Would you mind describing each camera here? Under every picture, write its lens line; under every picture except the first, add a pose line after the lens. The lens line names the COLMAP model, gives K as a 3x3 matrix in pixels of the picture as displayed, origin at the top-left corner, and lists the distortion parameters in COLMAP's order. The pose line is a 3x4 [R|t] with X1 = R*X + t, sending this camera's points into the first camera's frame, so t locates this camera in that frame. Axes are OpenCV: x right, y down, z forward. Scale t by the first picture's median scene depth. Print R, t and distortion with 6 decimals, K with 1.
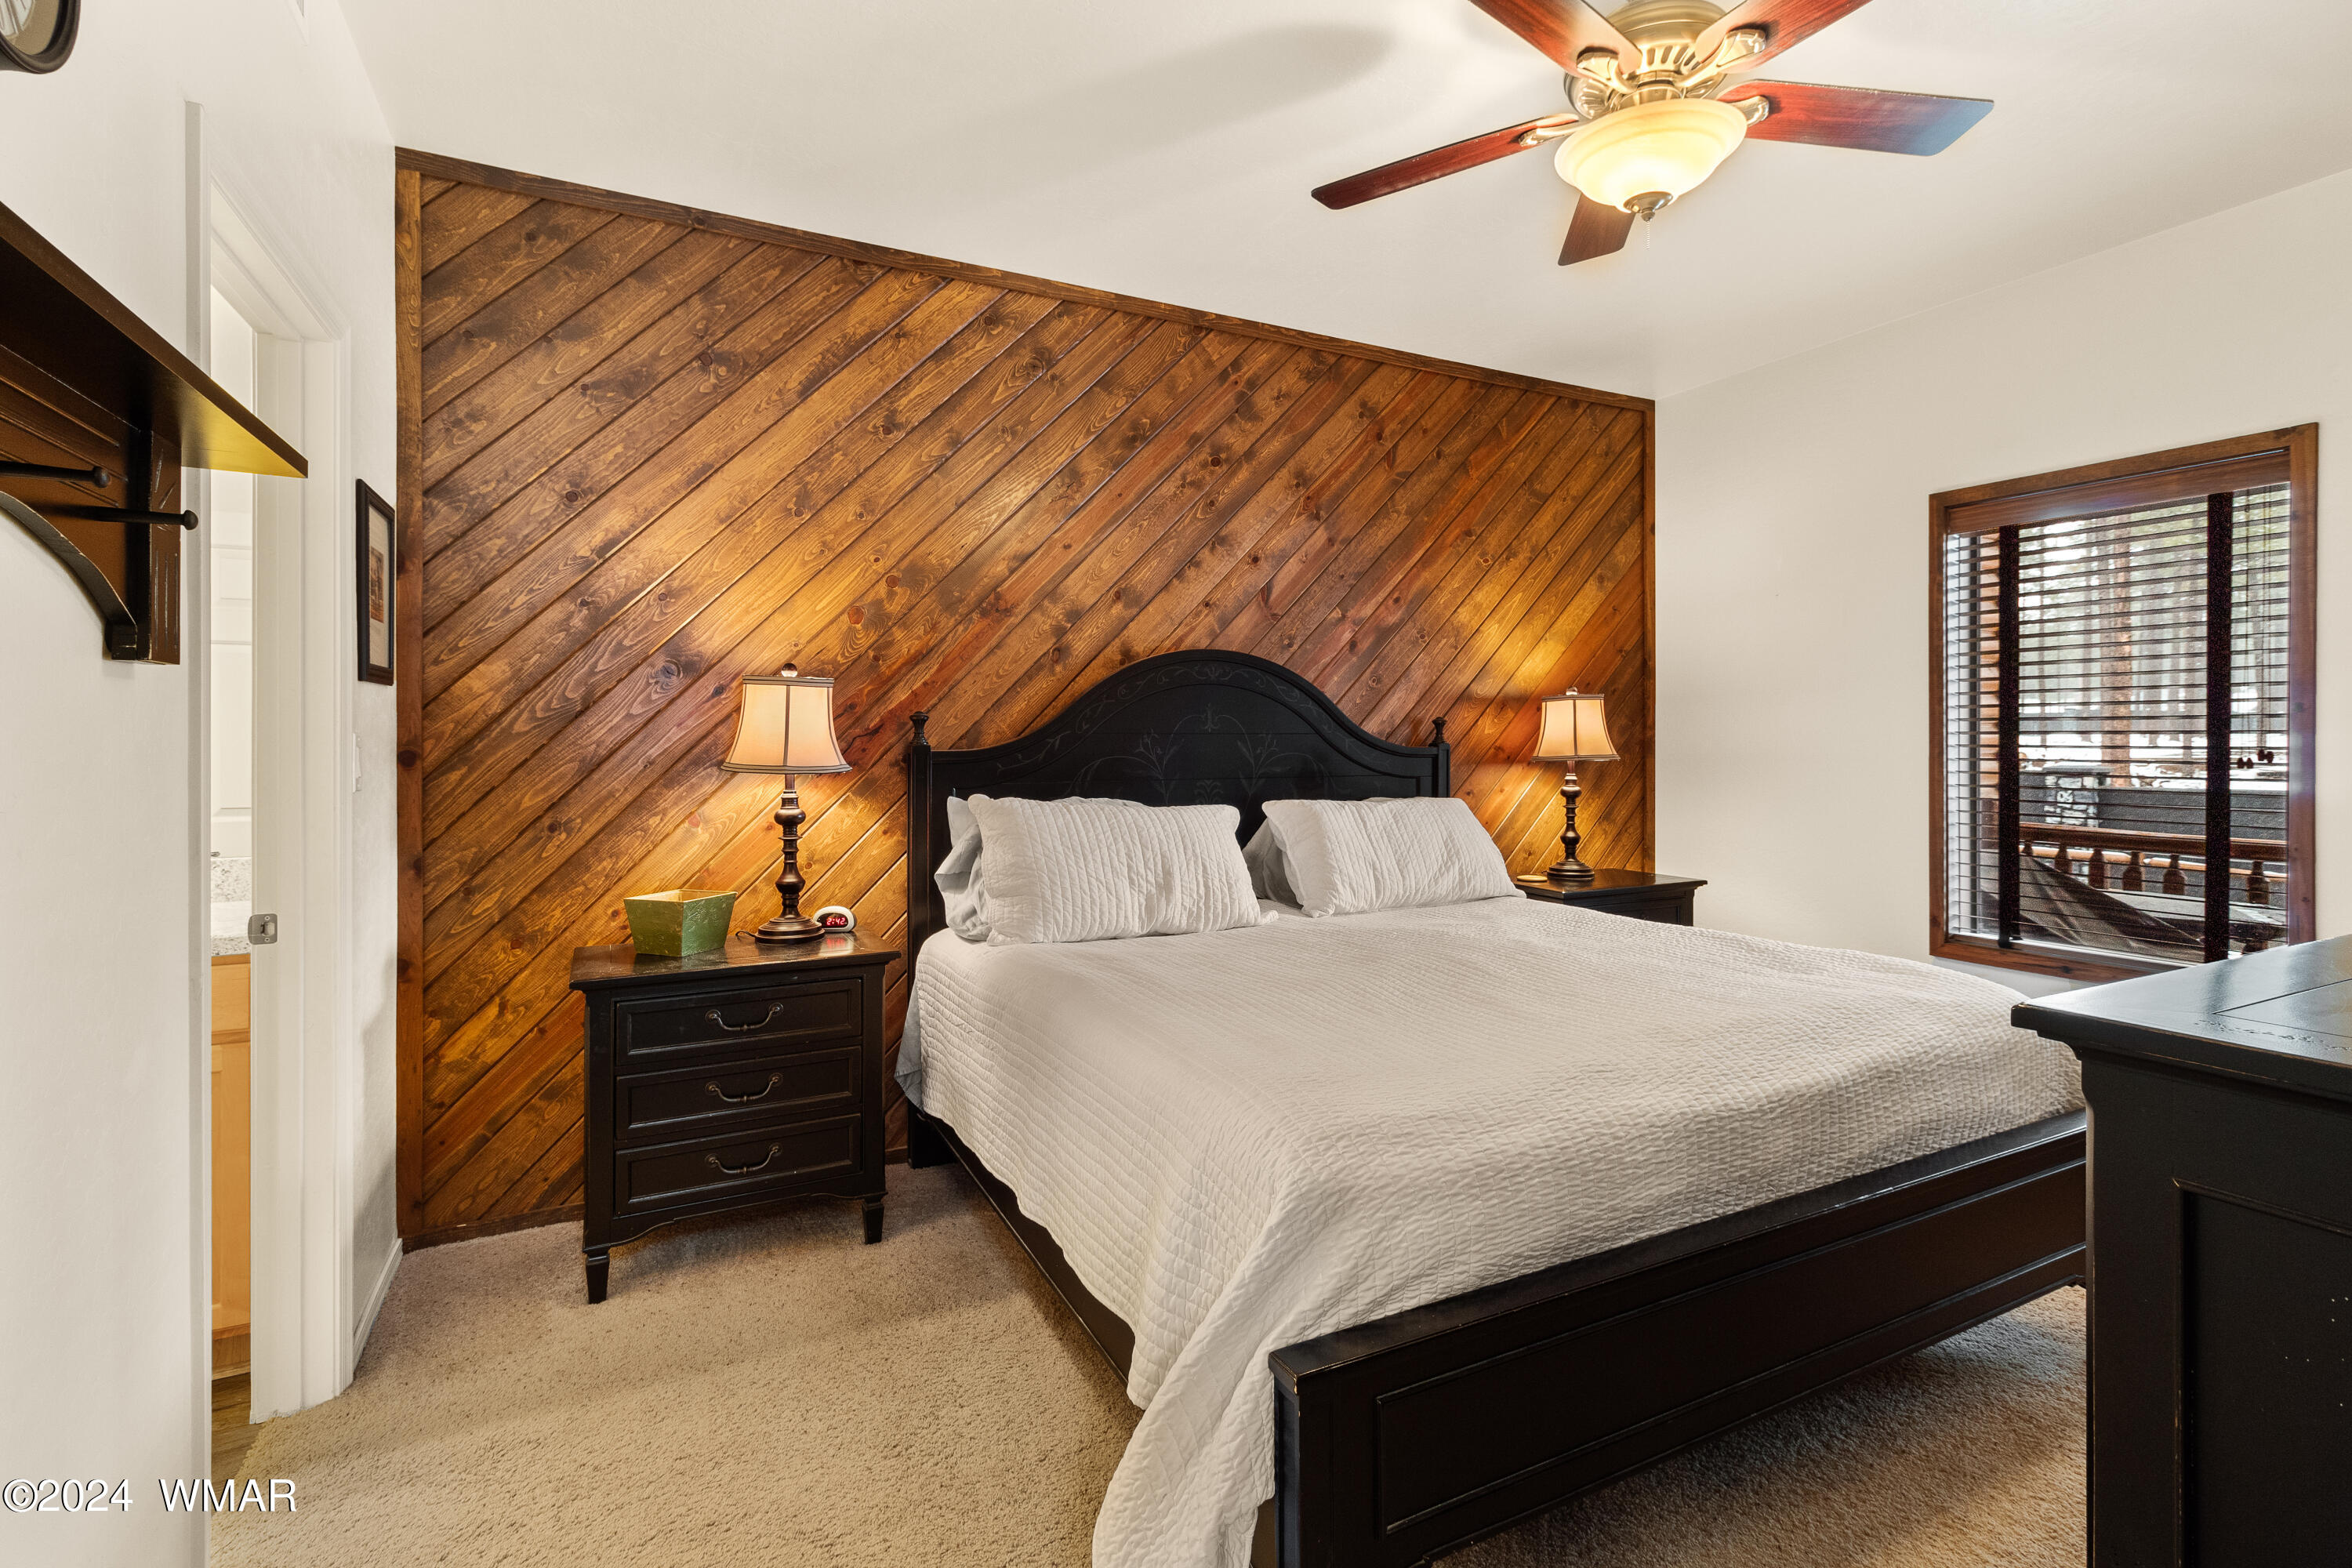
lens RADIAL K [[1121.8, 0, 1199.5], [0, 1121.8, 735.9], [0, 0, 1]] dist [0.001549, 0.000585]
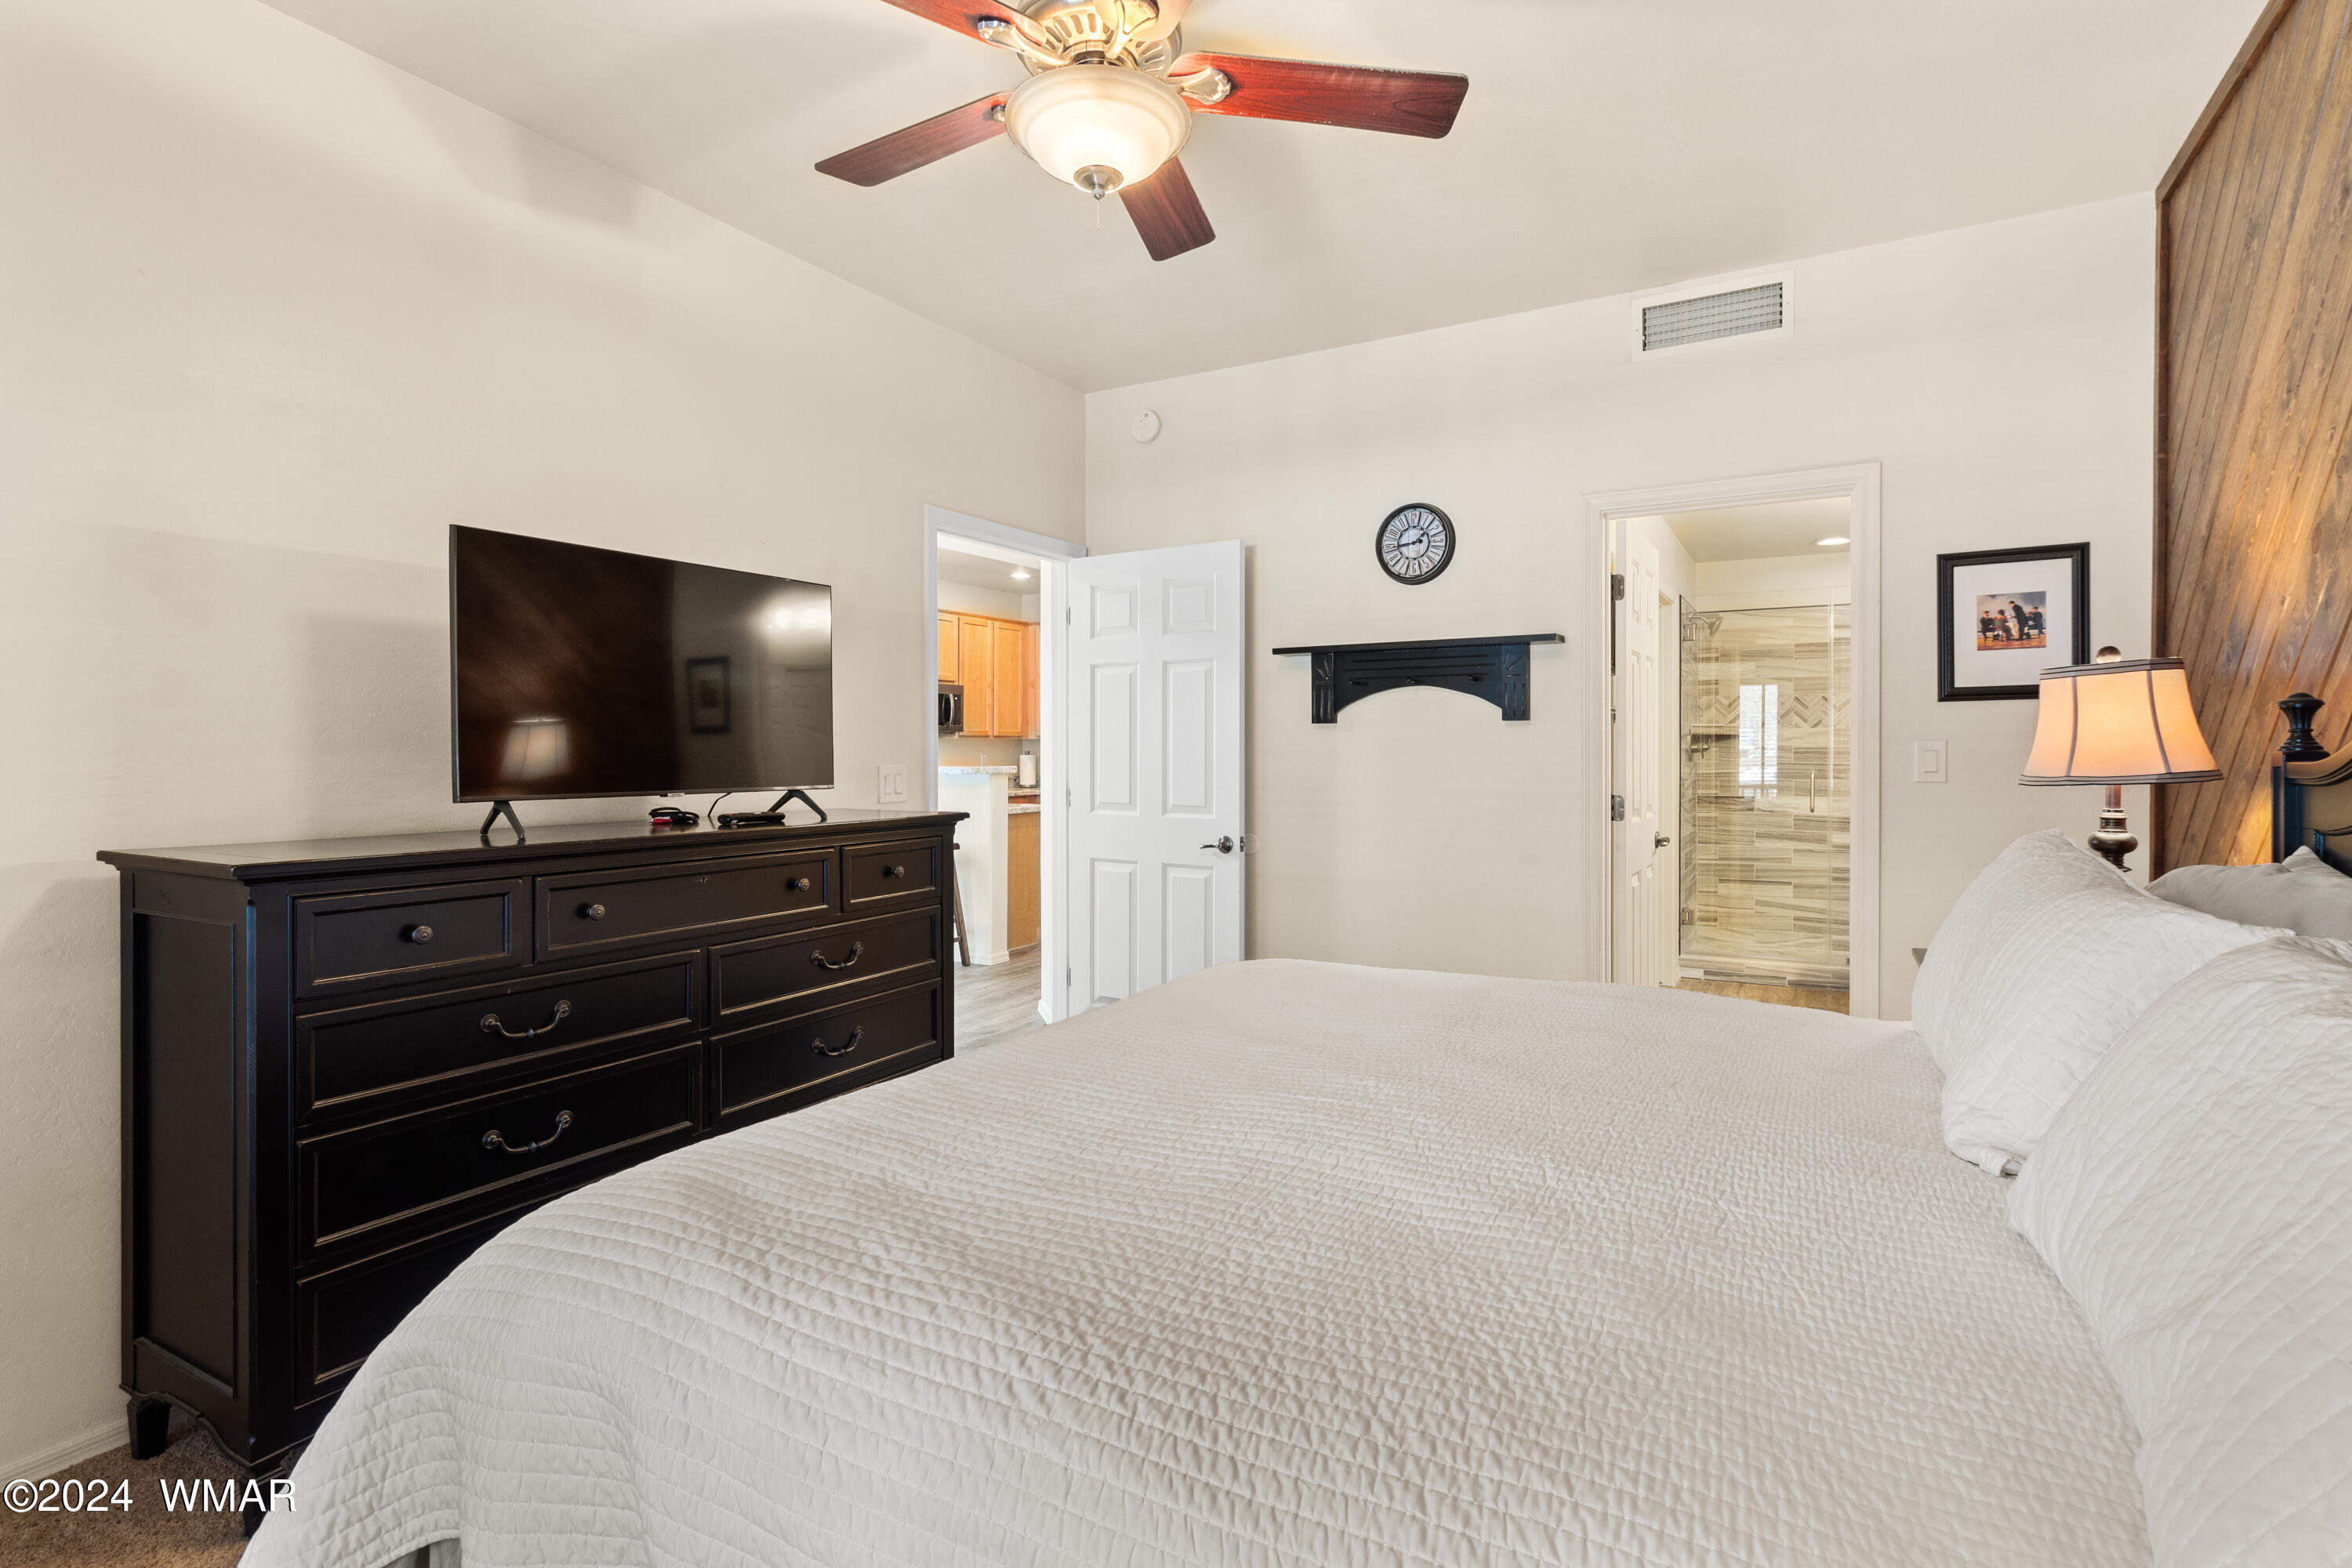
lens RADIAL K [[1121.8, 0, 1199.5], [0, 1121.8, 735.9], [0, 0, 1]] dist [0.001549, 0.000585]
pose [[-0.840120, -0.004131, -0.542385, 0.487640], [0.003322, 0.999913, -0.012761, 0.004573], [0.542390, -0.012522, -0.840033, 1.081341]]
